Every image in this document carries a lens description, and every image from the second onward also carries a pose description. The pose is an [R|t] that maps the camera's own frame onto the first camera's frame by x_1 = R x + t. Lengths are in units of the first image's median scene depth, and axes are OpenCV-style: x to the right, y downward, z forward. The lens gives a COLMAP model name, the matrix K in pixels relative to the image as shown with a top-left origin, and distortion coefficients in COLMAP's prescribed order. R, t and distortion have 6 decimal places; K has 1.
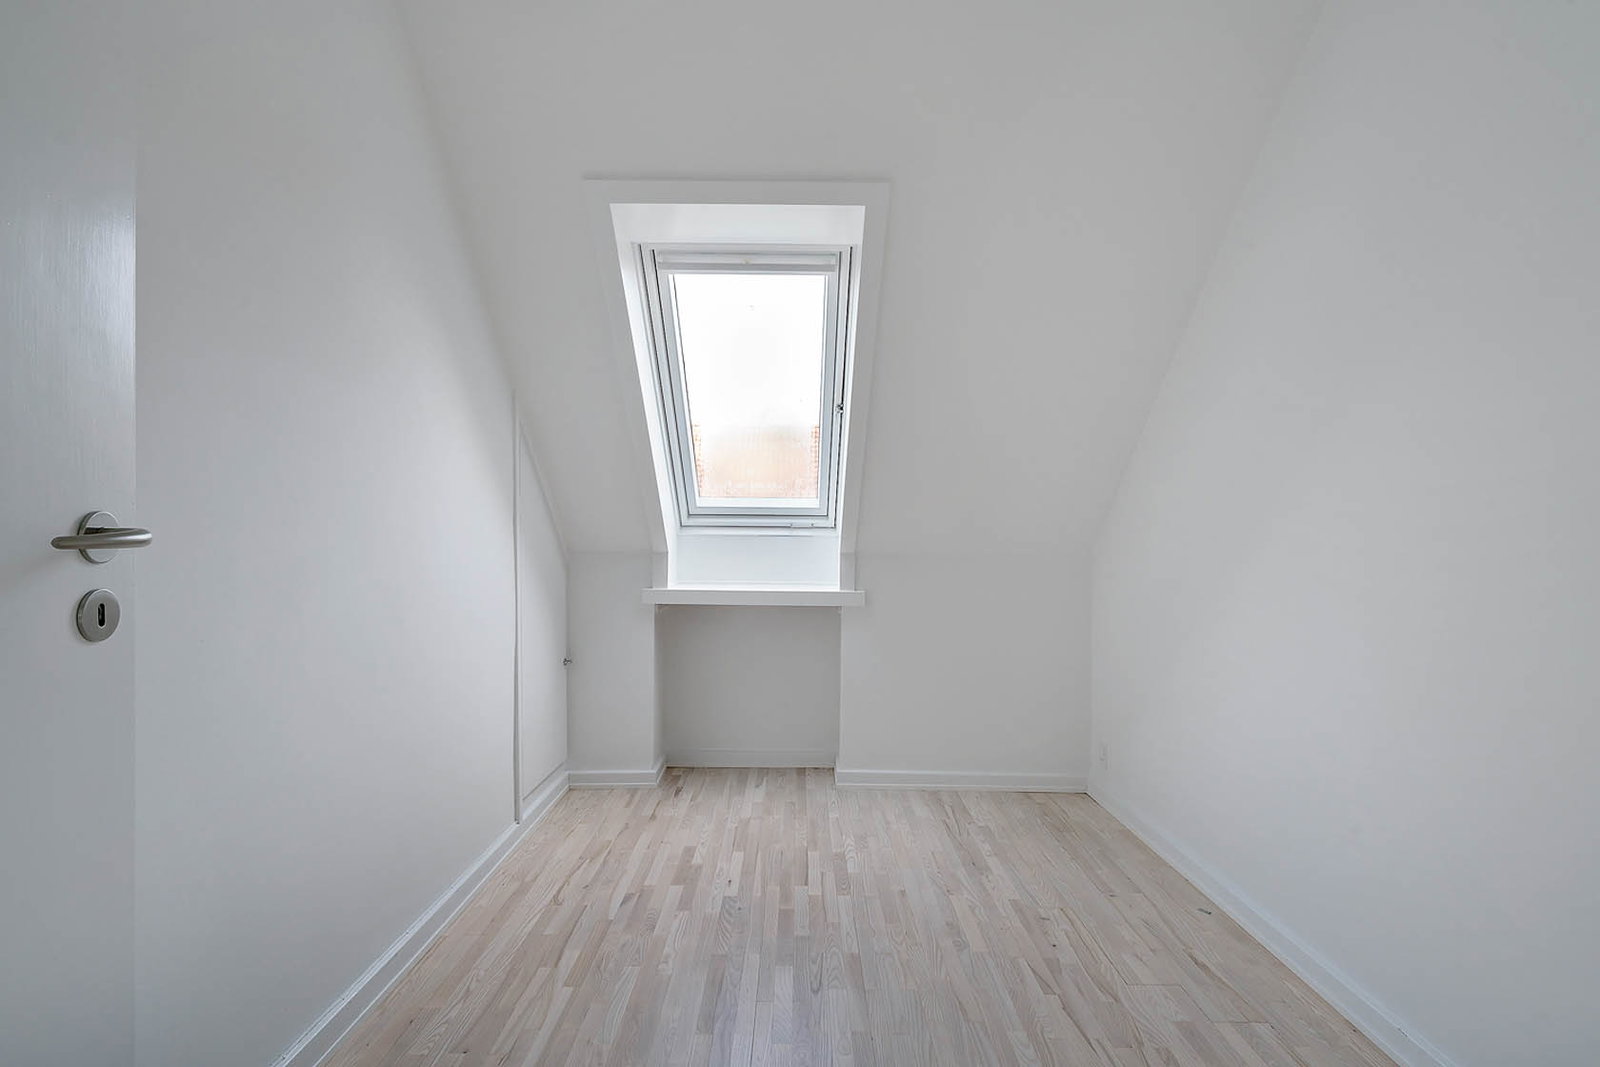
lens RADIAL K [[764.5, 0, 804.9], [0, 764.5, 541.7], [0, 0, 1]] dist [-0.000683, -0.000091]
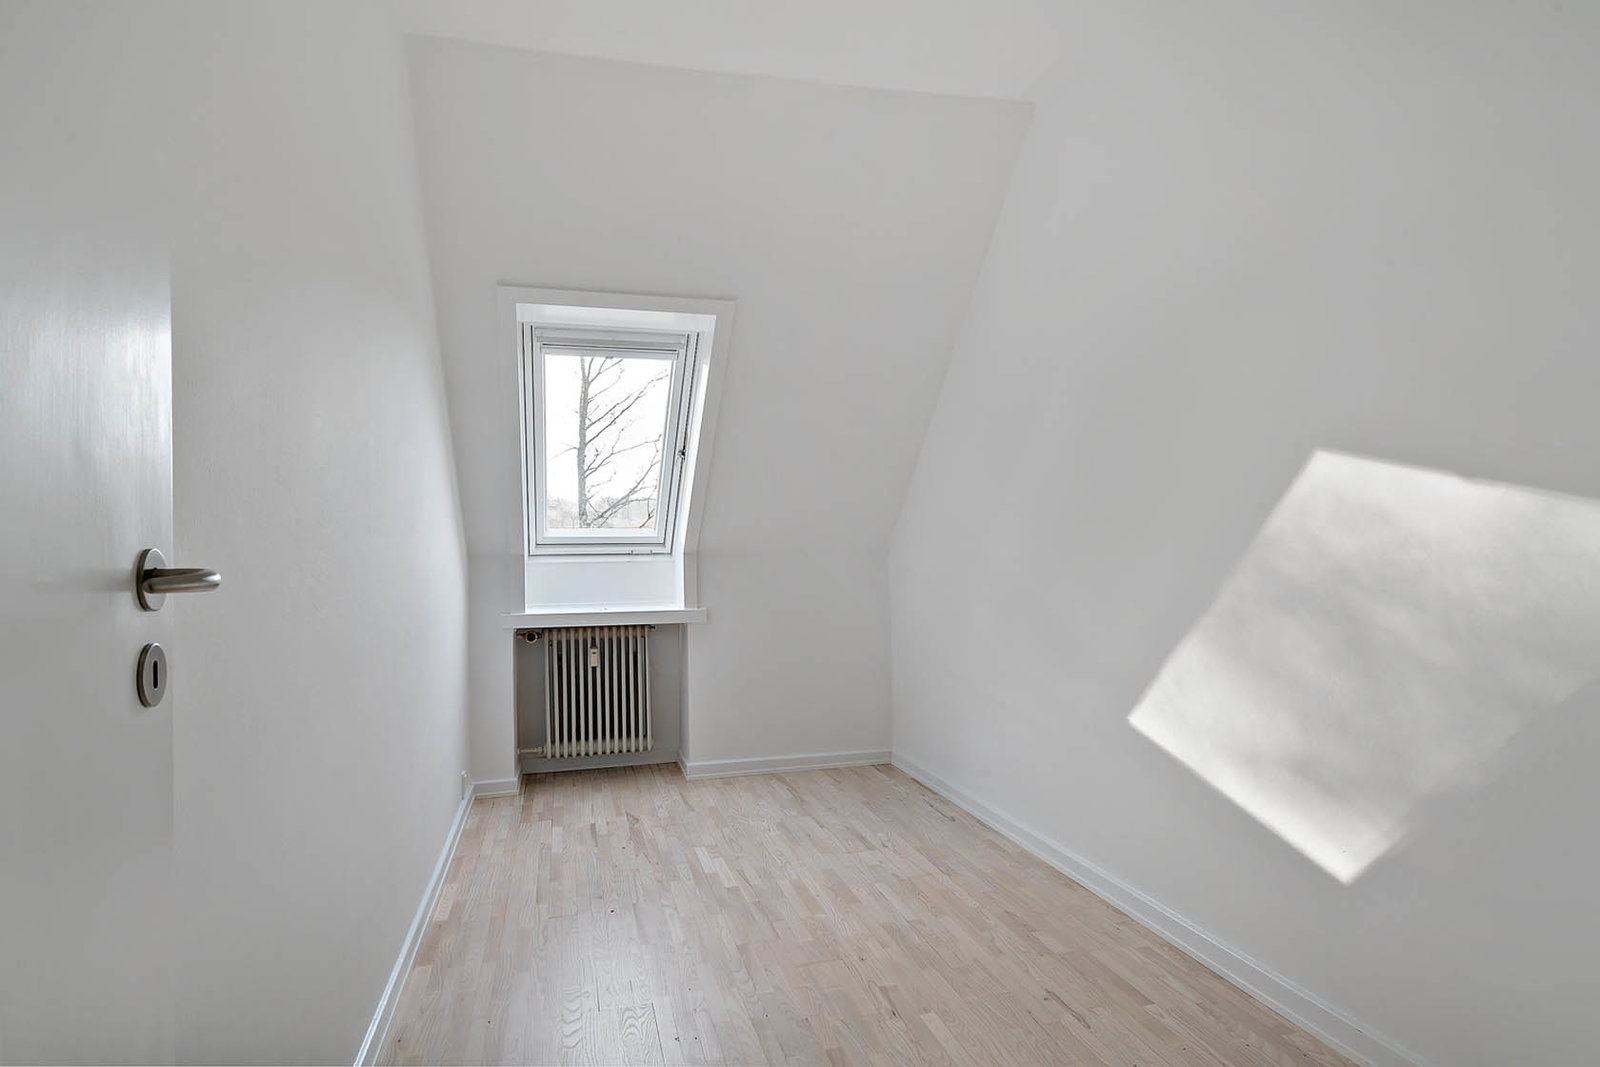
lens RADIAL K [[908.3, 0, 800.0], [0, 908.3, 533.5], [0, 0, 1]] dist [-0.000831, -0.000085]
pose [[0.968854, -0.015018, 0.247177, -0.124497], [0.023394, 0.999246, -0.030988, -0.003488], [-0.246526, 0.035805, 0.968475, -0.391345]]
